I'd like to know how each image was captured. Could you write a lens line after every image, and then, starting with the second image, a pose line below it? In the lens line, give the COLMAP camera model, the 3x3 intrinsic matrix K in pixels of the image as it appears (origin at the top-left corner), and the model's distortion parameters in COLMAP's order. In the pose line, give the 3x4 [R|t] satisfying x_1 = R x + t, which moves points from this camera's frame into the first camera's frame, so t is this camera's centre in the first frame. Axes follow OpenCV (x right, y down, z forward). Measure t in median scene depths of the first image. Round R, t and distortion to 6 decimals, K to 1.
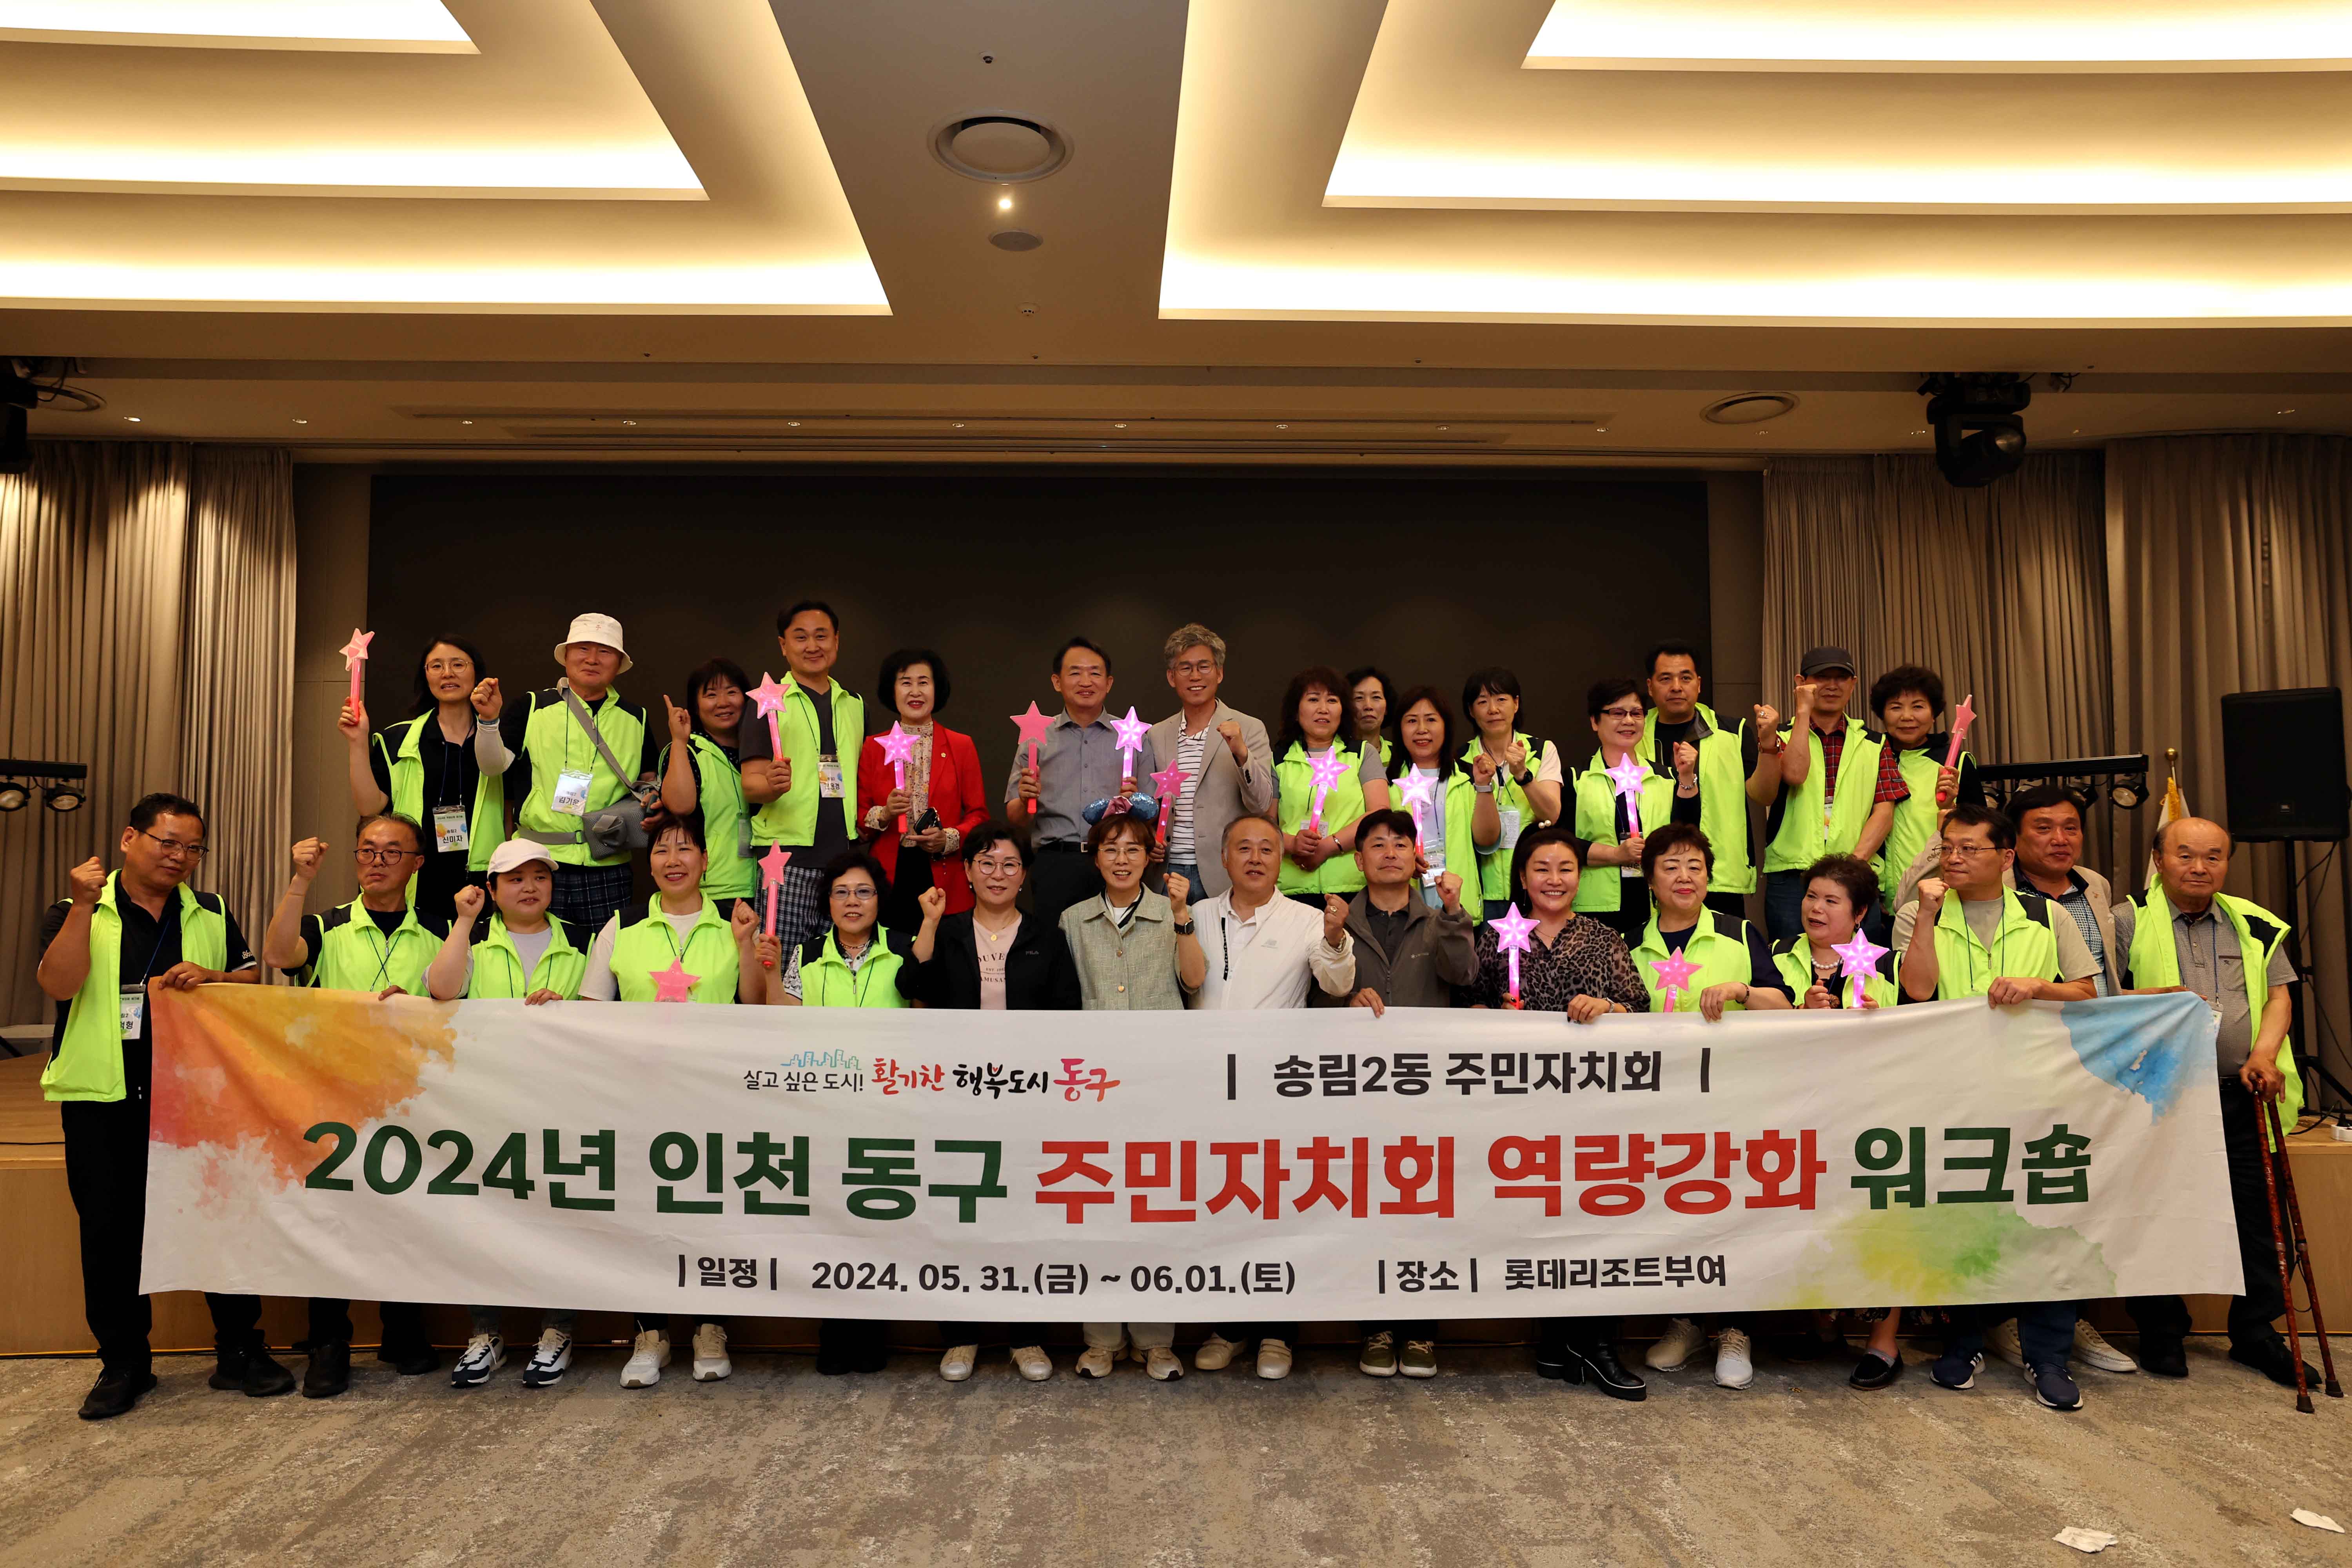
lens RADIAL K [[1097.8, 0, 1131.4], [0, 1097.8, 770.5], [0, 0, 1]] dist [-0.019390, 0.011842]
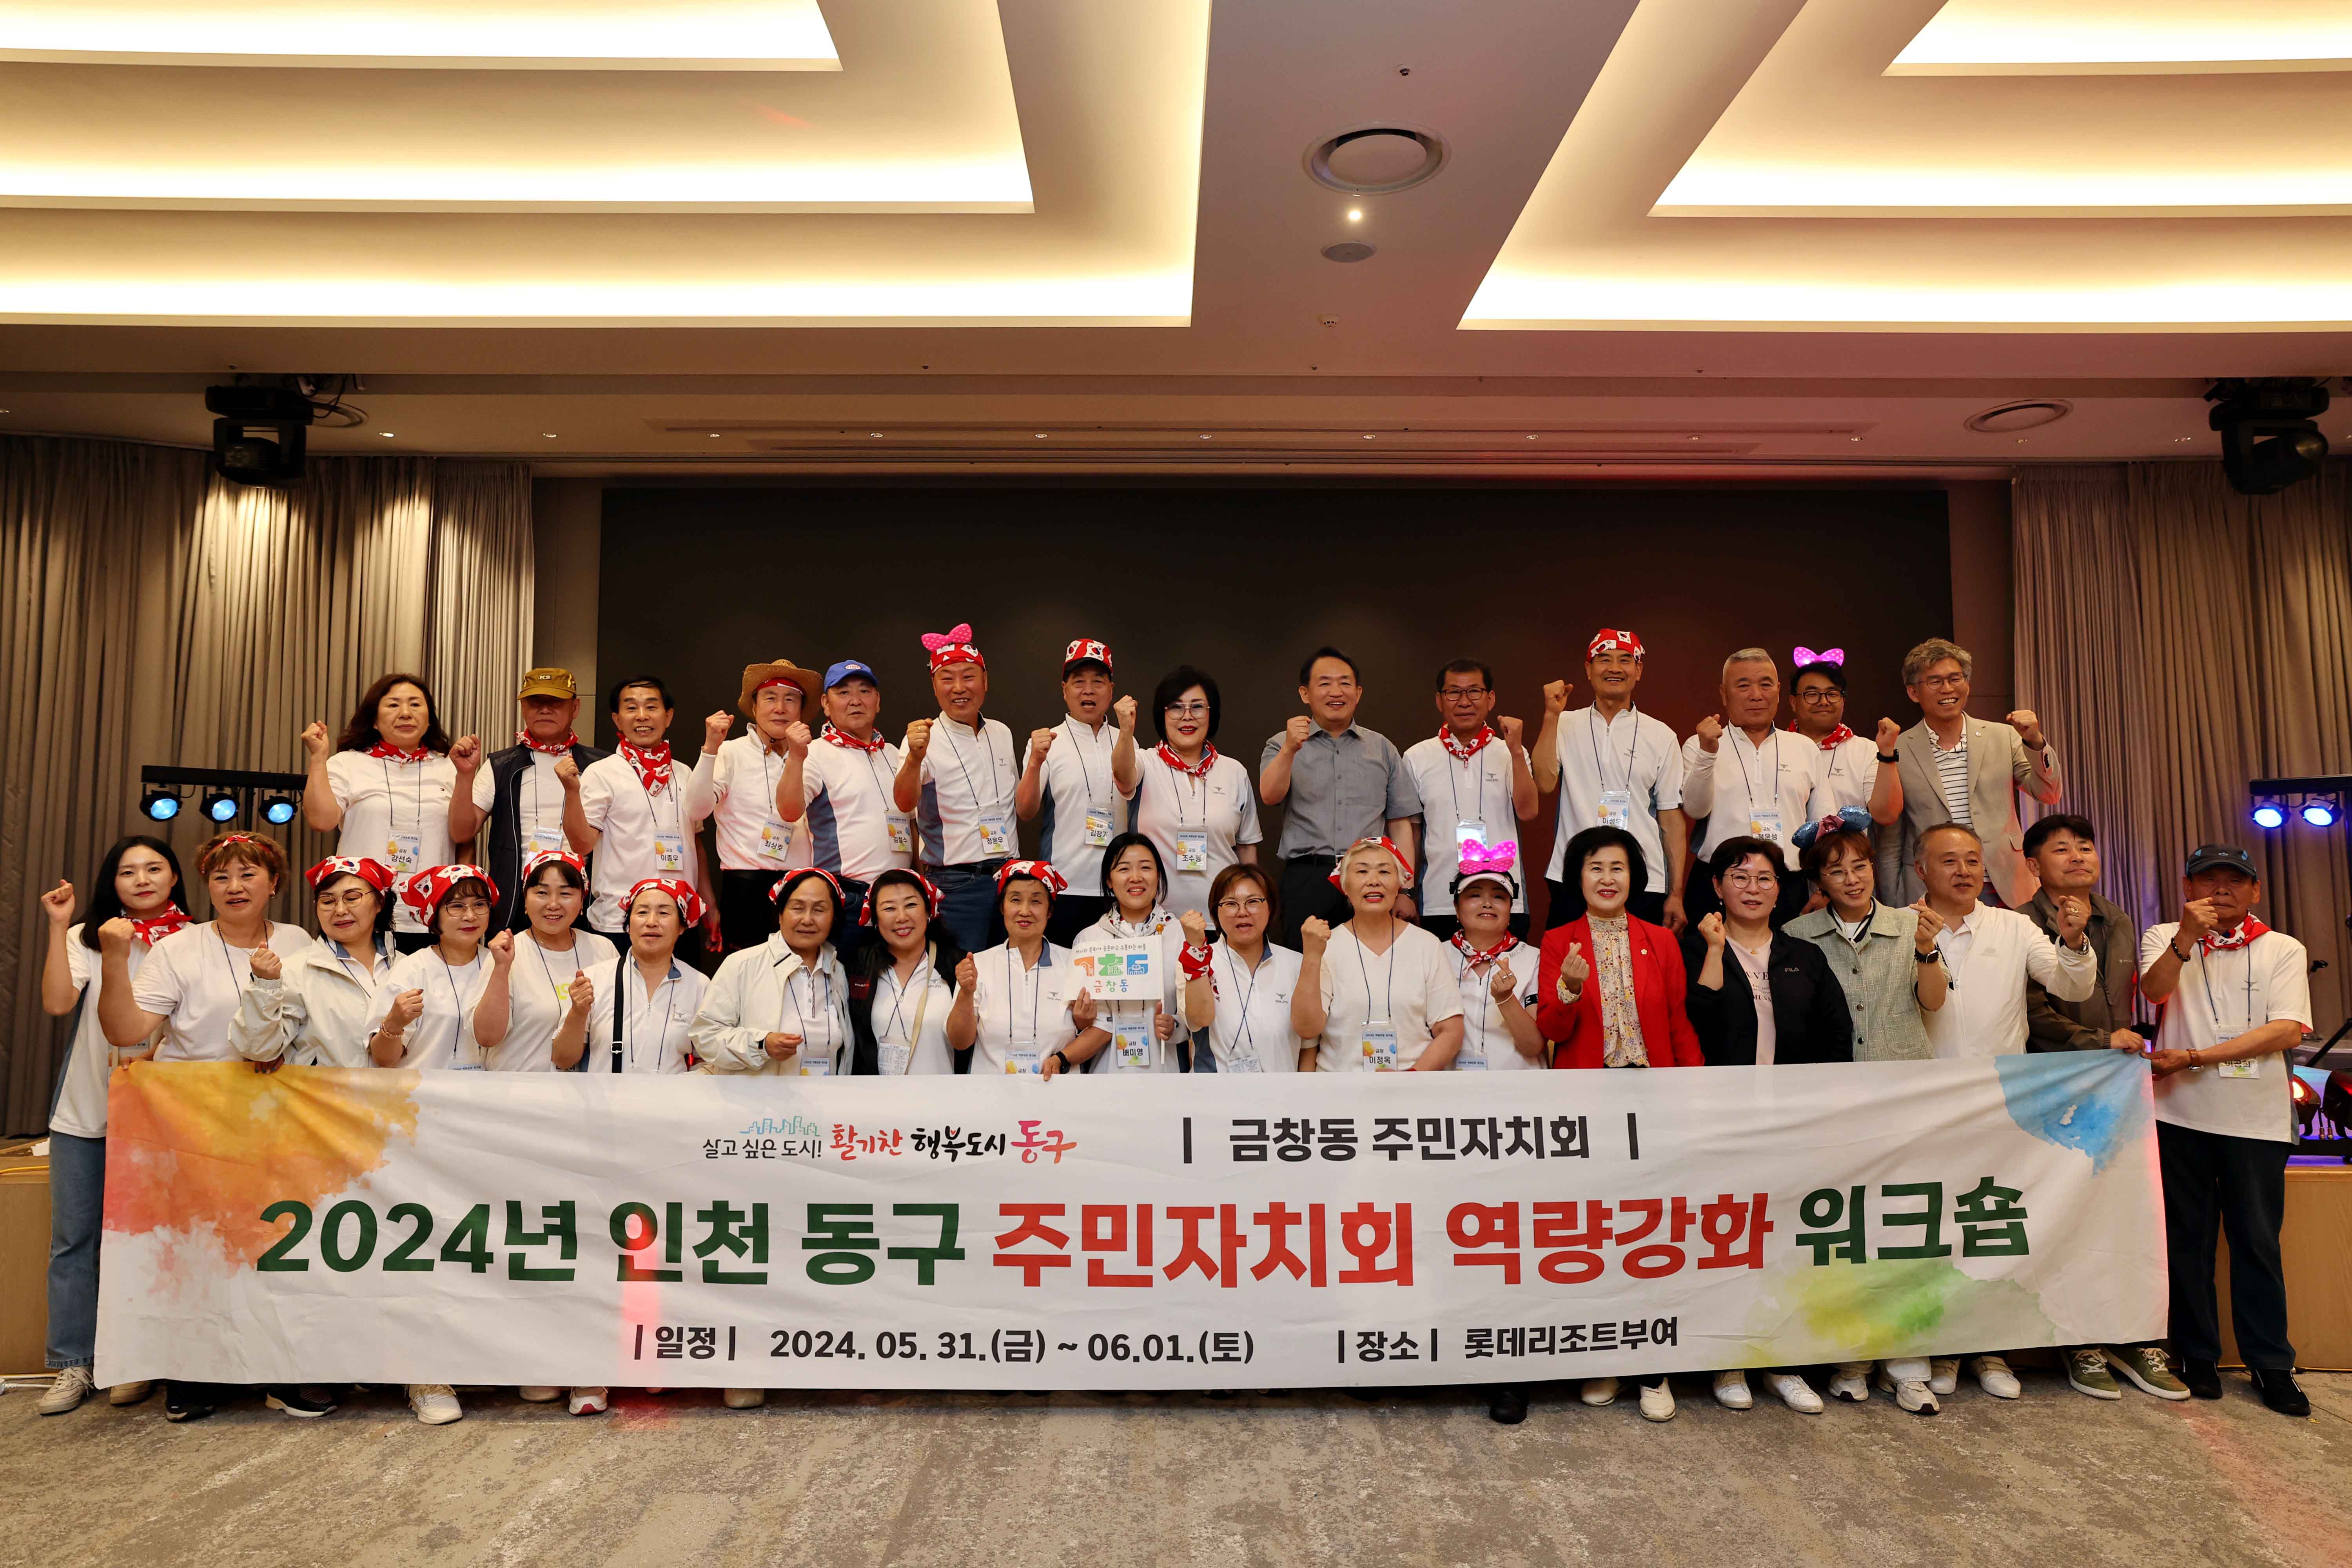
lens RADIAL K [[1110.6, 0, 1113.4], [0, 1110.6, 773.5], [0, 0, 1]] dist [-0.019455, 0.010890]
pose [[0.999844, 0.000304, -0.017671, -0.264702], [-0.000500, 0.999938, -0.011080, 0.001327], [0.017667, 0.011087, 0.999782, -0.002903]]
